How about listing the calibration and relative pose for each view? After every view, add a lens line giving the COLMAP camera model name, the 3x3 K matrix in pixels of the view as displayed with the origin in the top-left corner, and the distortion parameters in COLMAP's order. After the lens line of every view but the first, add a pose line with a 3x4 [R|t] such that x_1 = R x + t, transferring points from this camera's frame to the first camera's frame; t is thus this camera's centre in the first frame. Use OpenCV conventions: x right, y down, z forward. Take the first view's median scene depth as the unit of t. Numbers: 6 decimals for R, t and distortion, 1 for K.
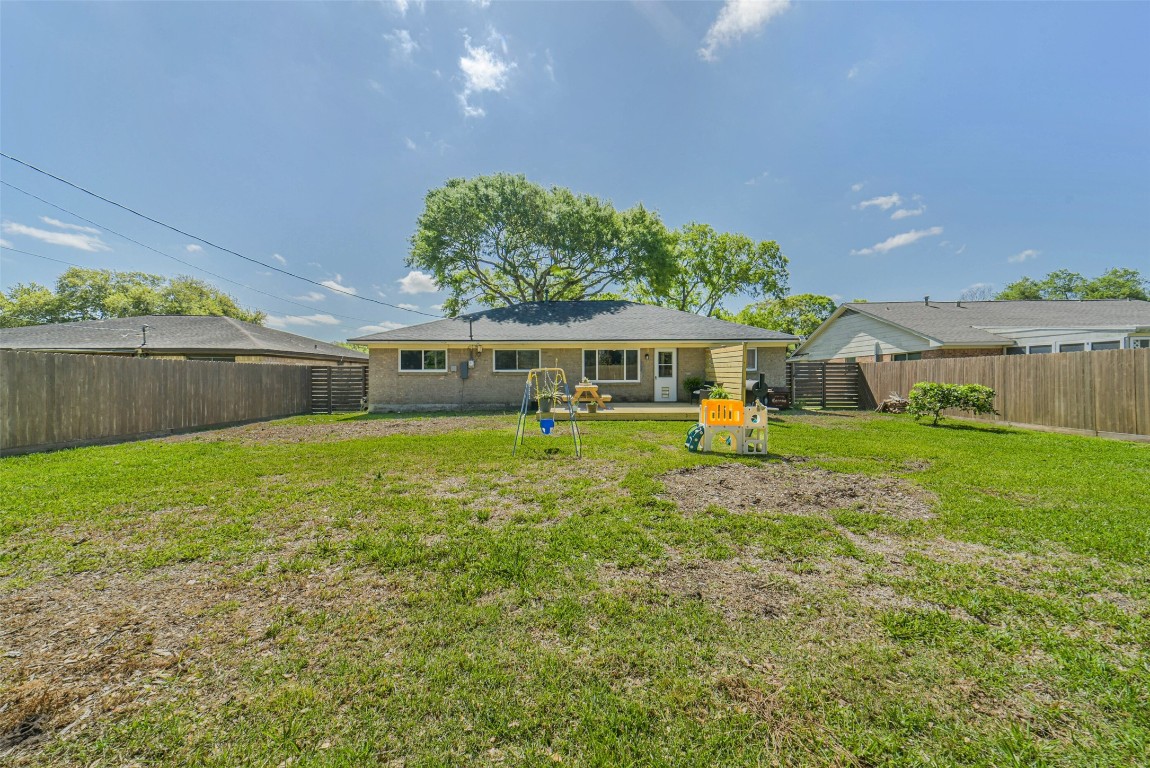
lens RADIAL K [[443.1, 0, 579.4], [0, 443.1, 381.5], [0, 0, 1]] dist [0.012962, -0.000579]
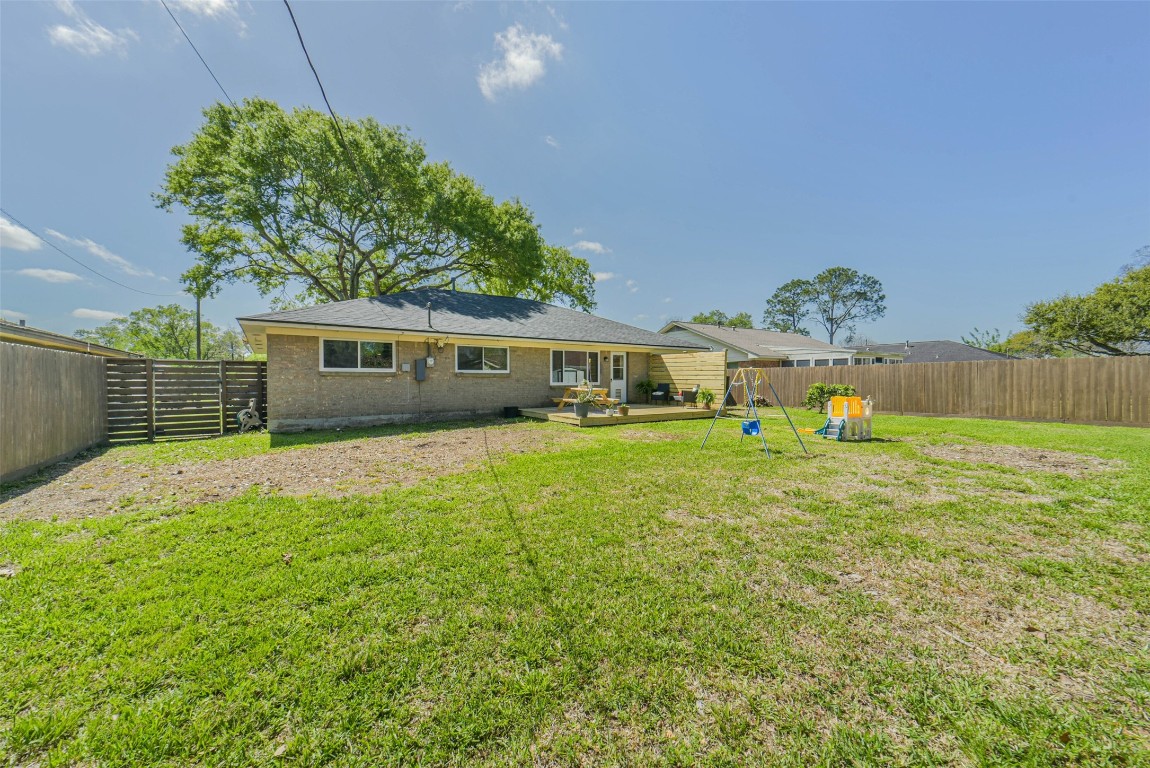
lens RADIAL K [[443.1, 0, 579.4], [0, 443.1, 381.5], [0, 0, 1]] dist [0.012962, -0.000579]
pose [[0.817584, 0.000693, 0.575809, -0.476336], [0.005591, 0.999943, -0.009143, 0.003297], [-0.575782, 0.010694, 0.817533, 0.208917]]
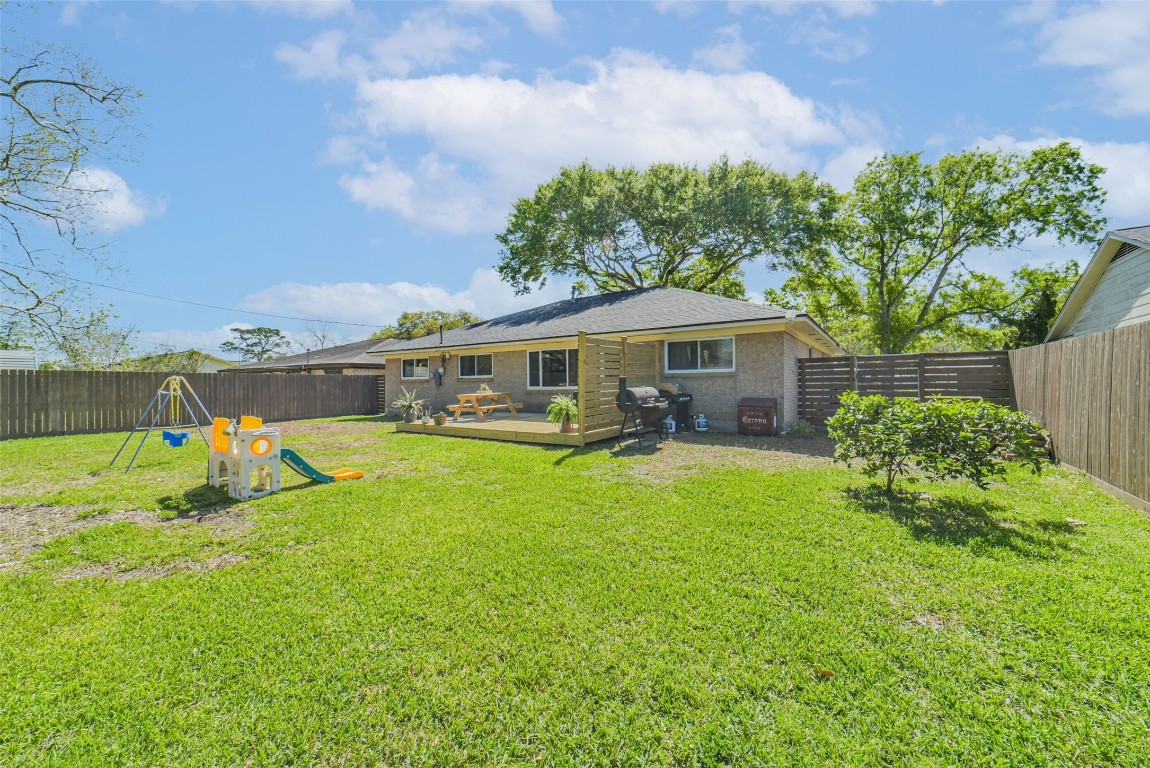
lens RADIAL K [[449.3, 0, 581.9], [0, 449.3, 380.4], [0, 0, 1]] dist [0.014914, -0.000315]
pose [[0.819260, -0.008514, -0.573360, 0.597207], [0.002227, 0.999929, -0.011667, -0.004859], [0.573419, 0.008281, 0.819221, 0.345640]]
